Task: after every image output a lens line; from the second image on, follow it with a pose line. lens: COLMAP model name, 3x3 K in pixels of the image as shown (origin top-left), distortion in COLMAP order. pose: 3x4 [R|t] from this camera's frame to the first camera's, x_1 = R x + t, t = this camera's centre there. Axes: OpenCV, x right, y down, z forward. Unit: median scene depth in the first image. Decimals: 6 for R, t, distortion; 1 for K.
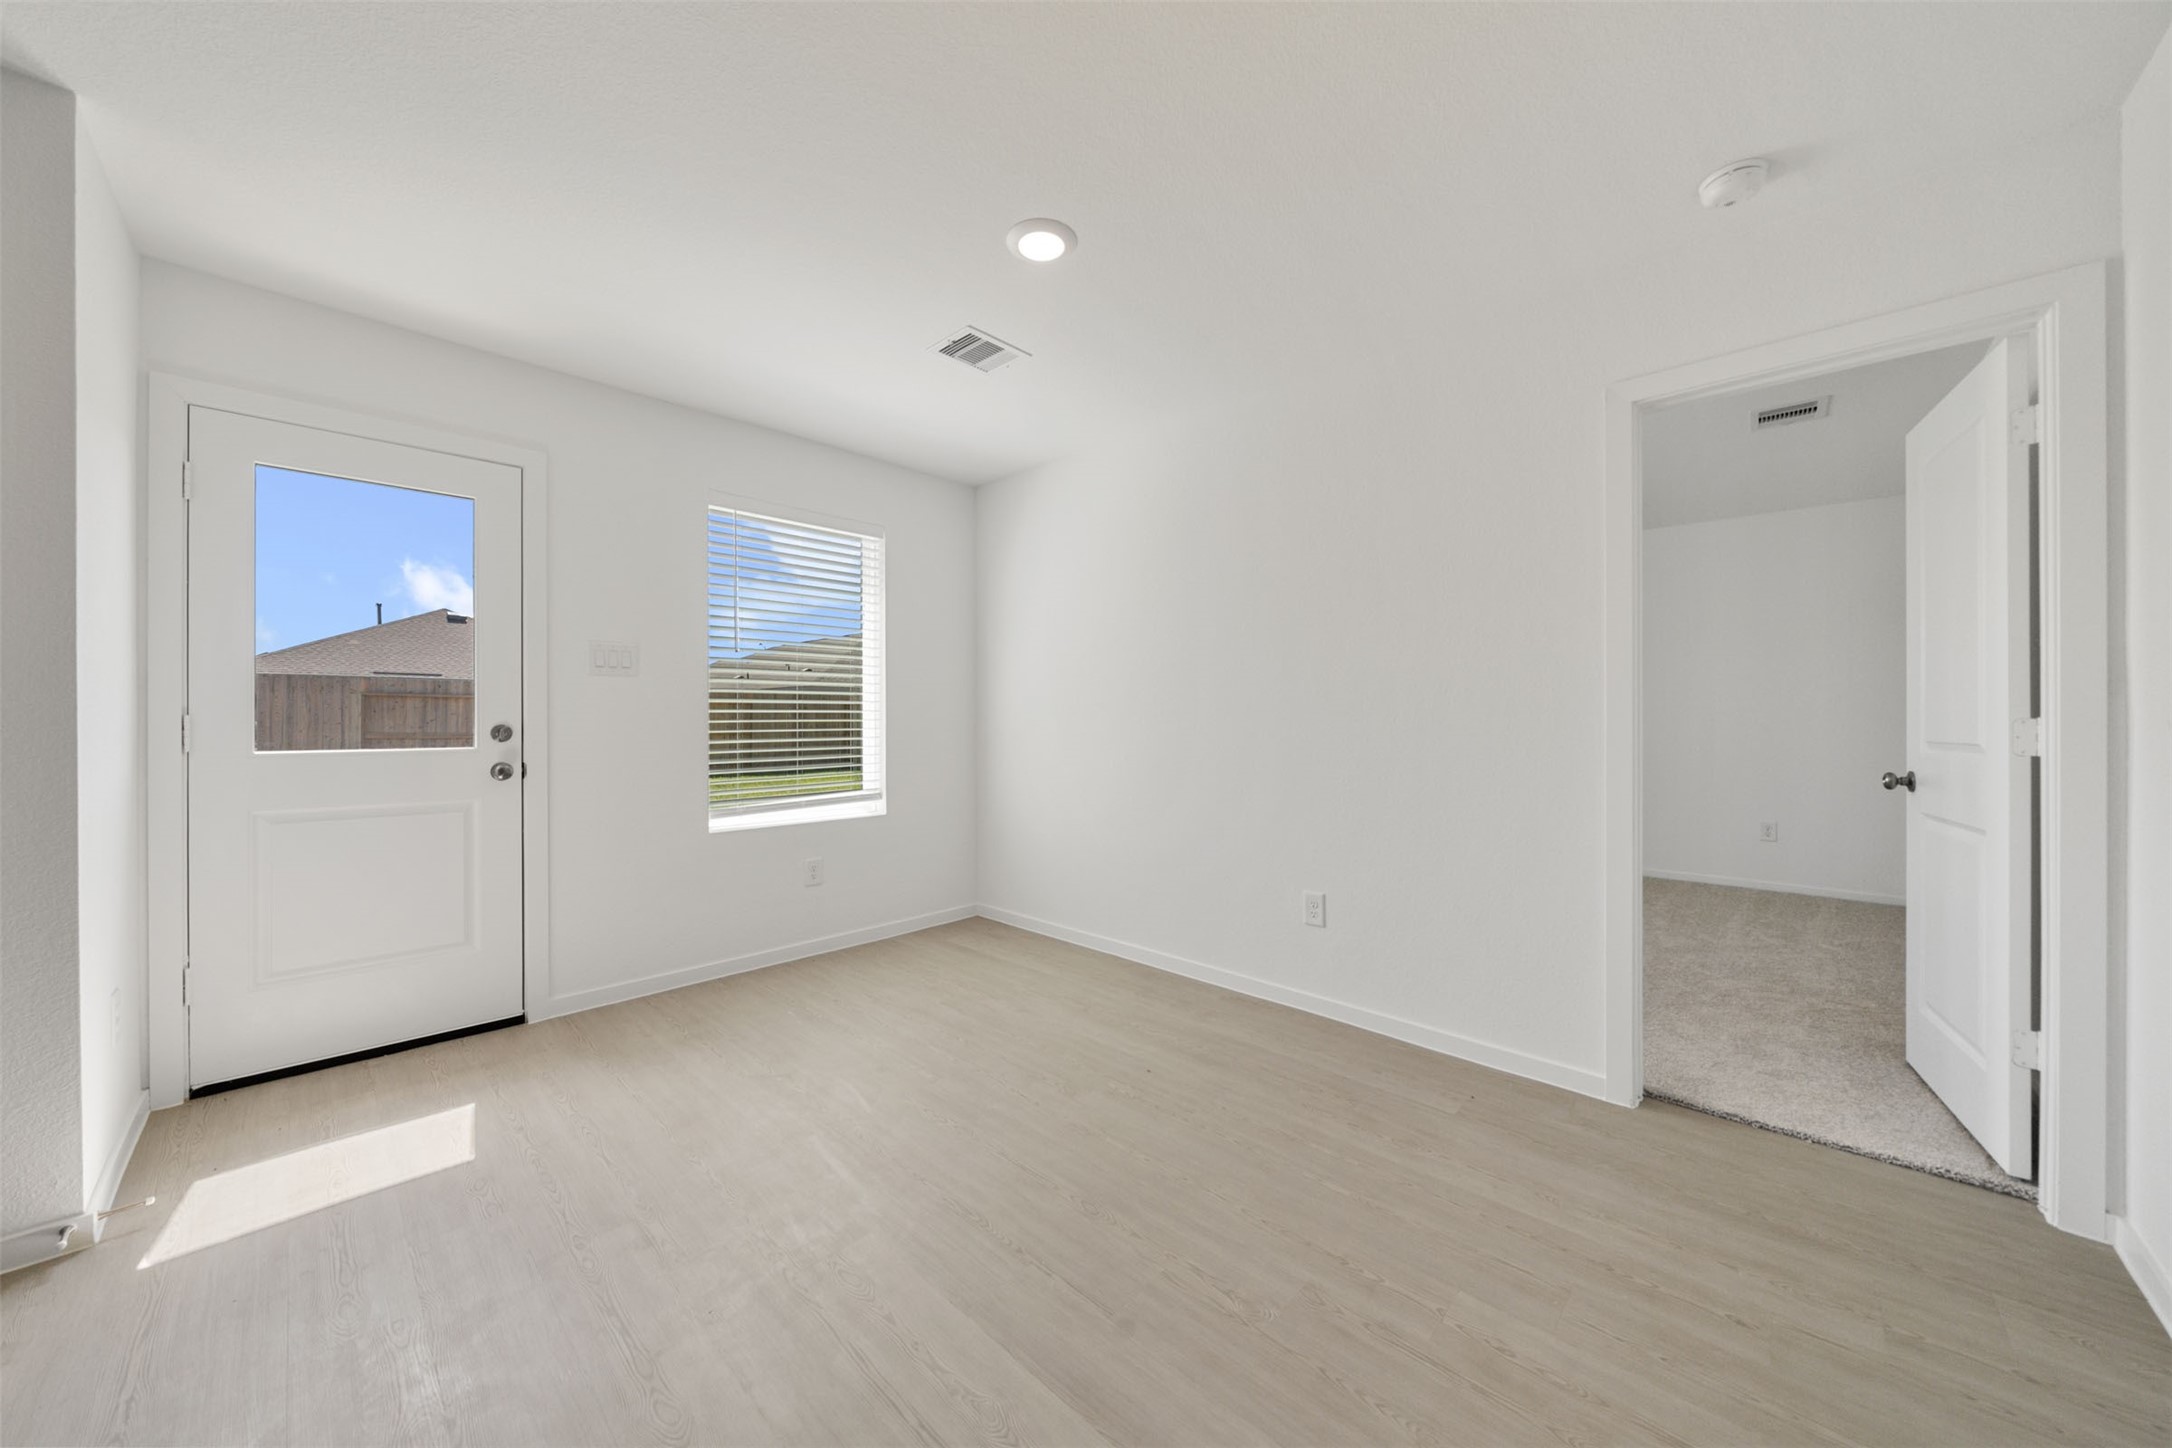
lens RADIAL K [[754.5, 0, 1082.3], [0, 754.5, 725.1], [0, 0, 1]] dist [-0.005405, 0.000027]
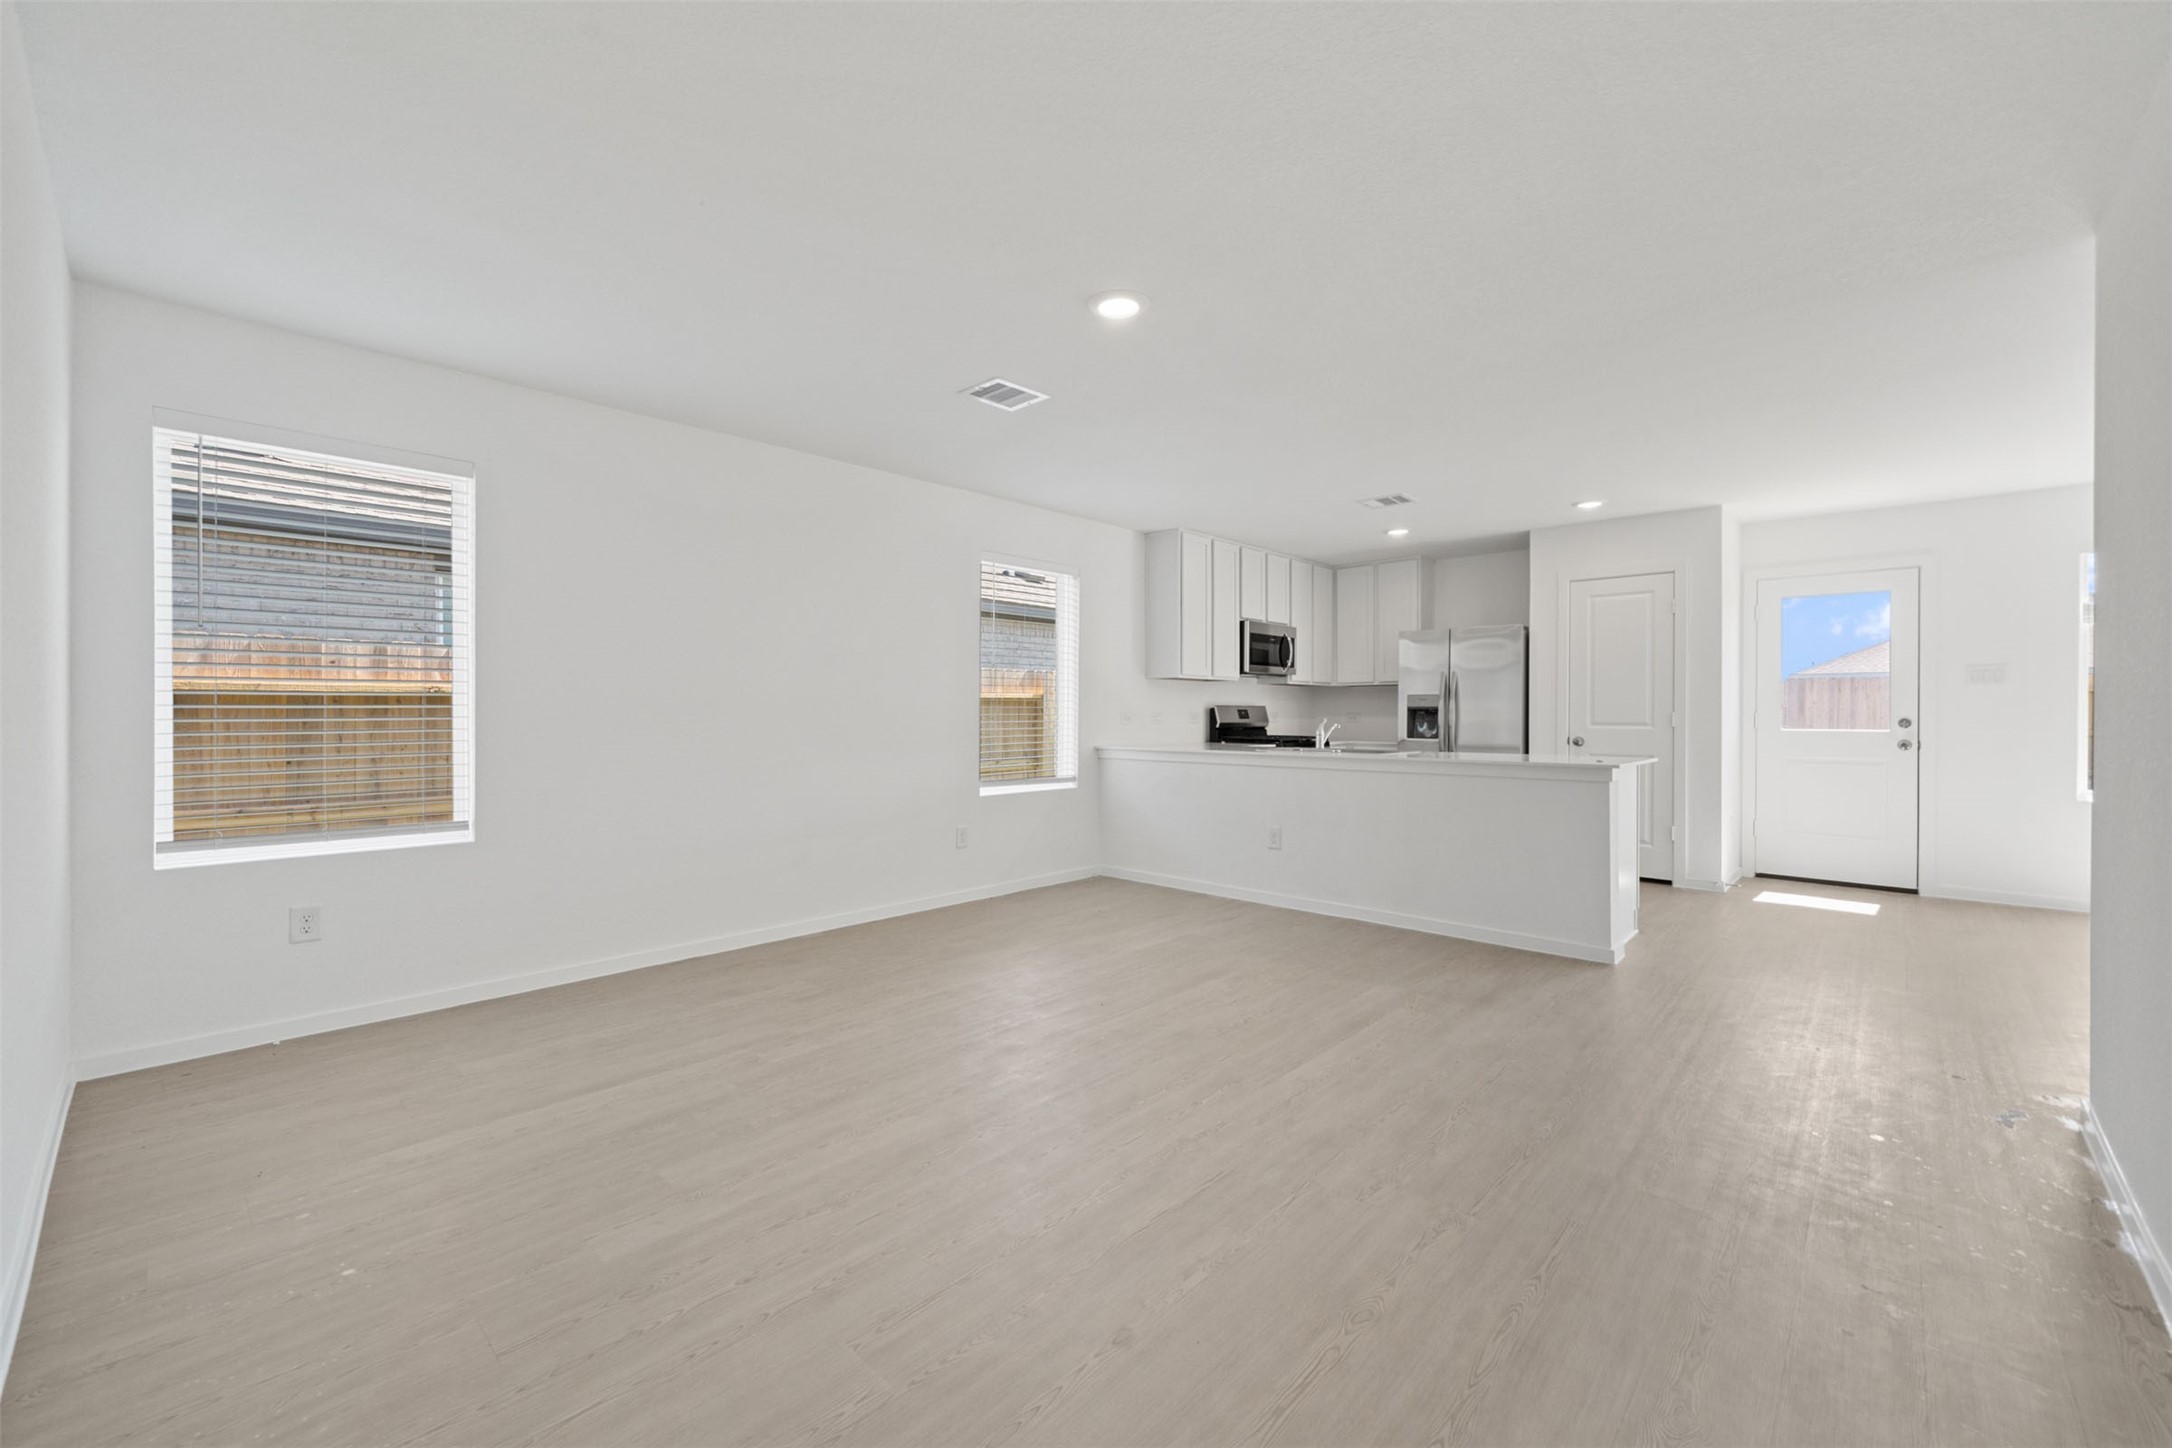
lens RADIAL K [[869.4, 0, 1070.3], [0, 869.4, 715.2], [0, 0, 1]] dist [-0.006108, -0.000274]
pose [[-0.000615, -0.000416, -1.000000, 1.346872], [-0.007932, 0.999968, -0.000412, 0.010251], [0.999968, 0.007932, -0.000619, -1.016968]]
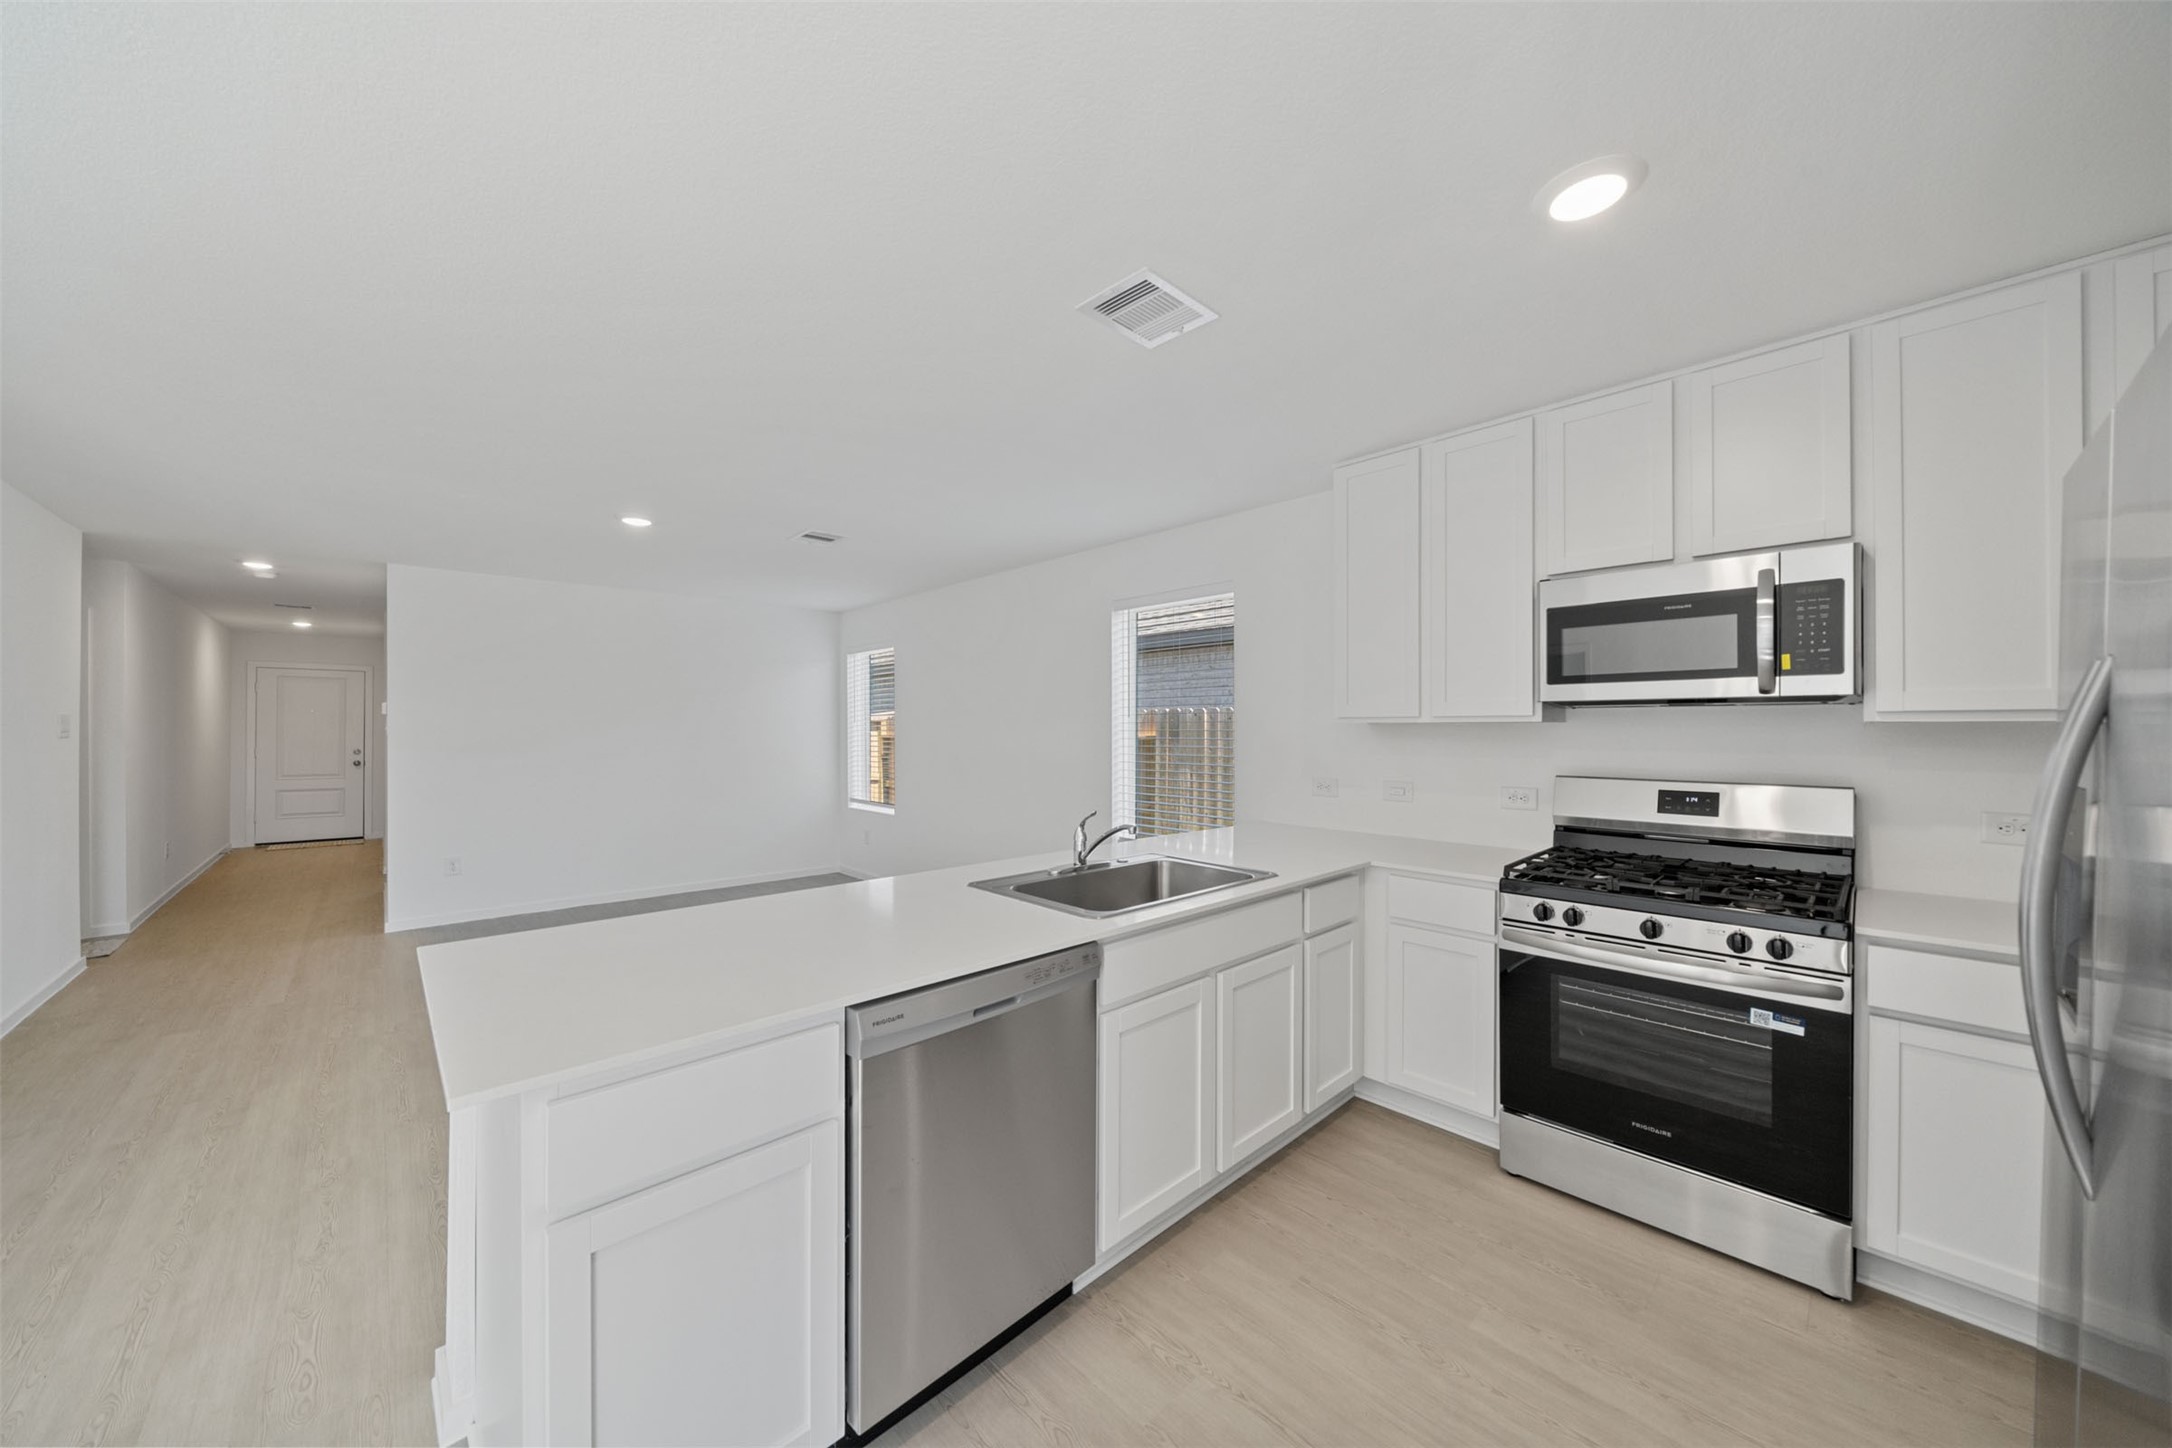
lens RADIAL K [[754.5, 0, 1082.3], [0, 754.5, 725.1], [0, 0, 1]] dist [-0.005405, 0.000027]
pose [[-0.998364, -0.002296, 0.057136, -0.790254], [-0.002131, 0.999993, 0.002960, -0.098972], [-0.057142, 0.002833, -0.998362, 0.558331]]
